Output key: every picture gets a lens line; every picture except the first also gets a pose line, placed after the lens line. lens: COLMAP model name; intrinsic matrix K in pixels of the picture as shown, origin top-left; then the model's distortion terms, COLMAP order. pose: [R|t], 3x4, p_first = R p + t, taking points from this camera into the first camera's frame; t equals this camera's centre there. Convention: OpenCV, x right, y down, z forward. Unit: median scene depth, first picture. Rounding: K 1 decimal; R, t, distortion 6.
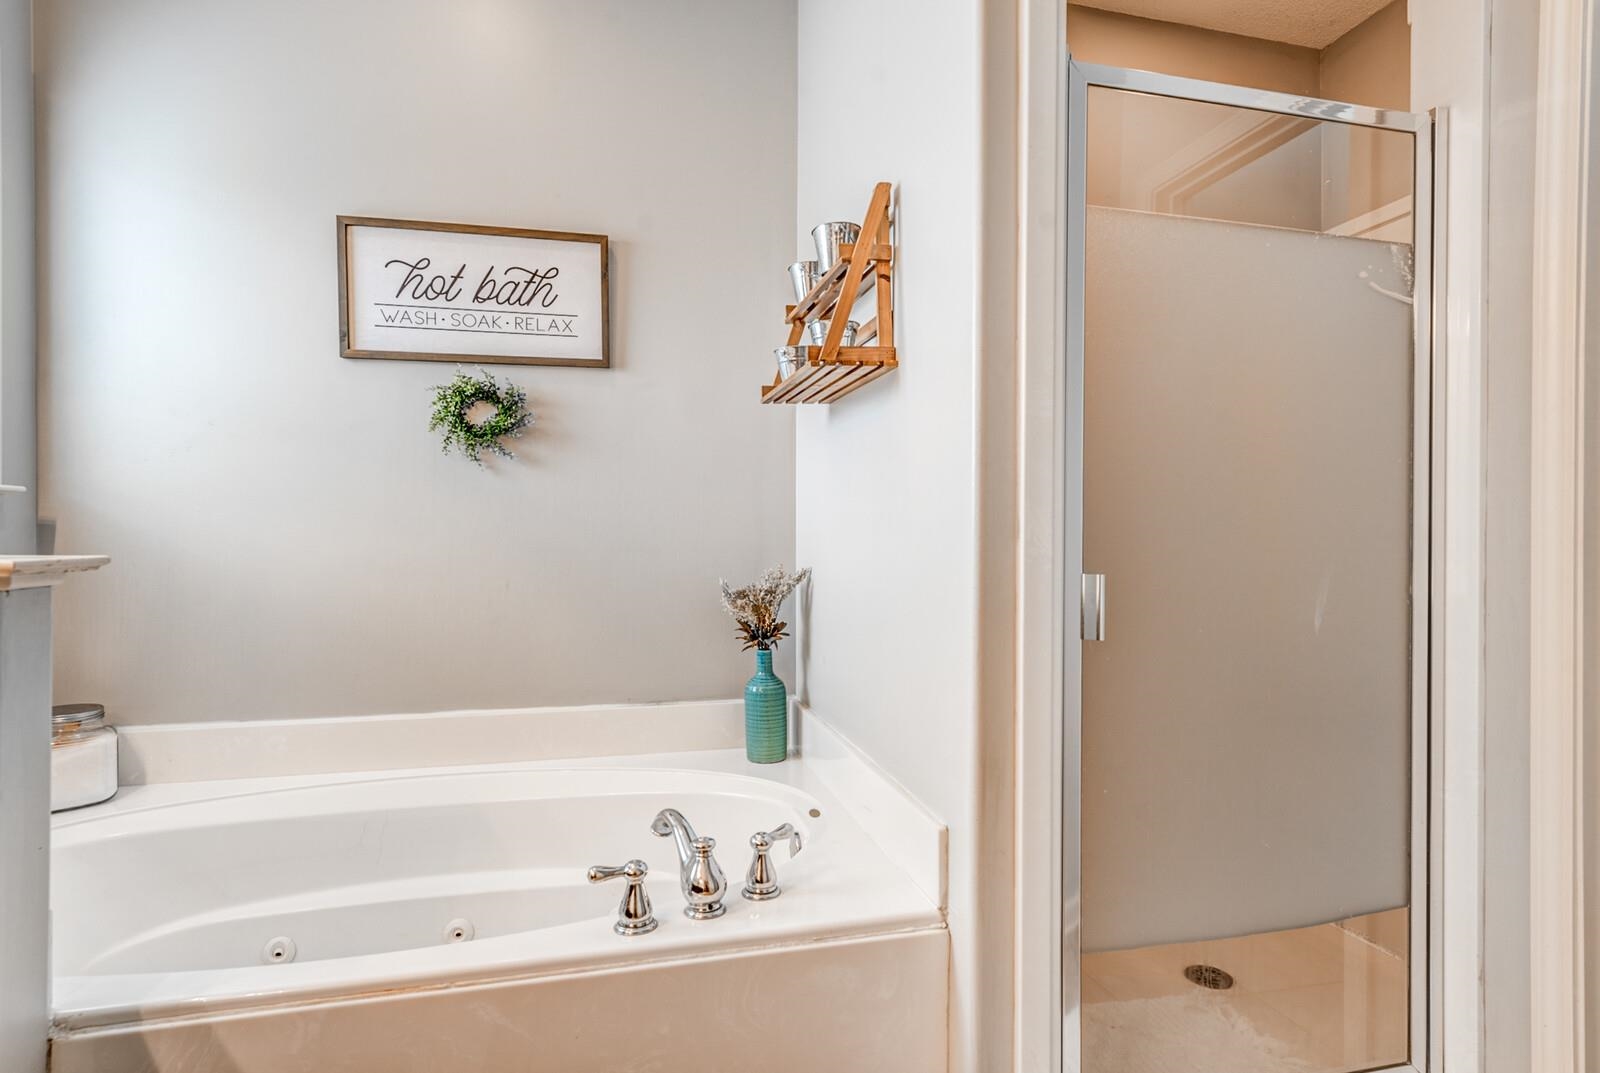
lens RADIAL K [[826.3, 0, 802.5], [0, 826.3, 541.1], [0, 0, 1]] dist [-0.000409, 0.000638]
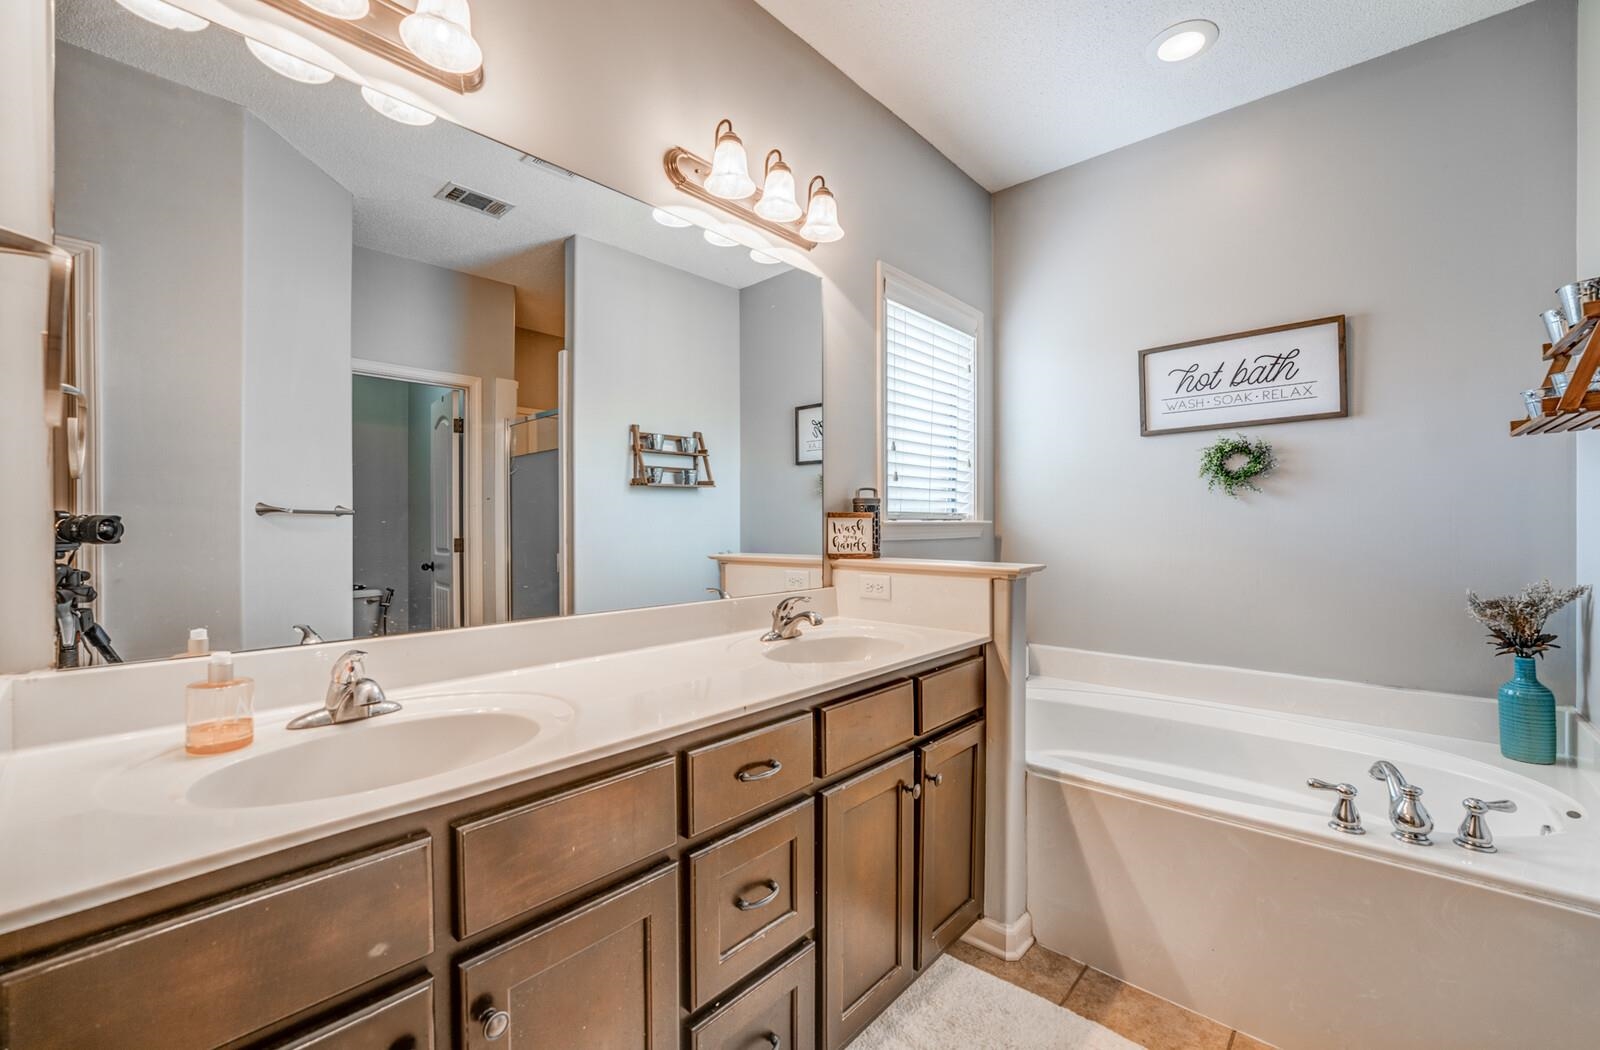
lens RADIAL K [[665.0, 0, 797.9], [0, 665.0, 527.0], [0, 0, 1]] dist [-0.017222, 0.003595]
pose [[0.566574, -0.000410, -0.824011, 0.128868], [0.001830, 0.999998, 0.000761, -0.044894], [0.824009, -0.001939, 0.566574, -0.288201]]
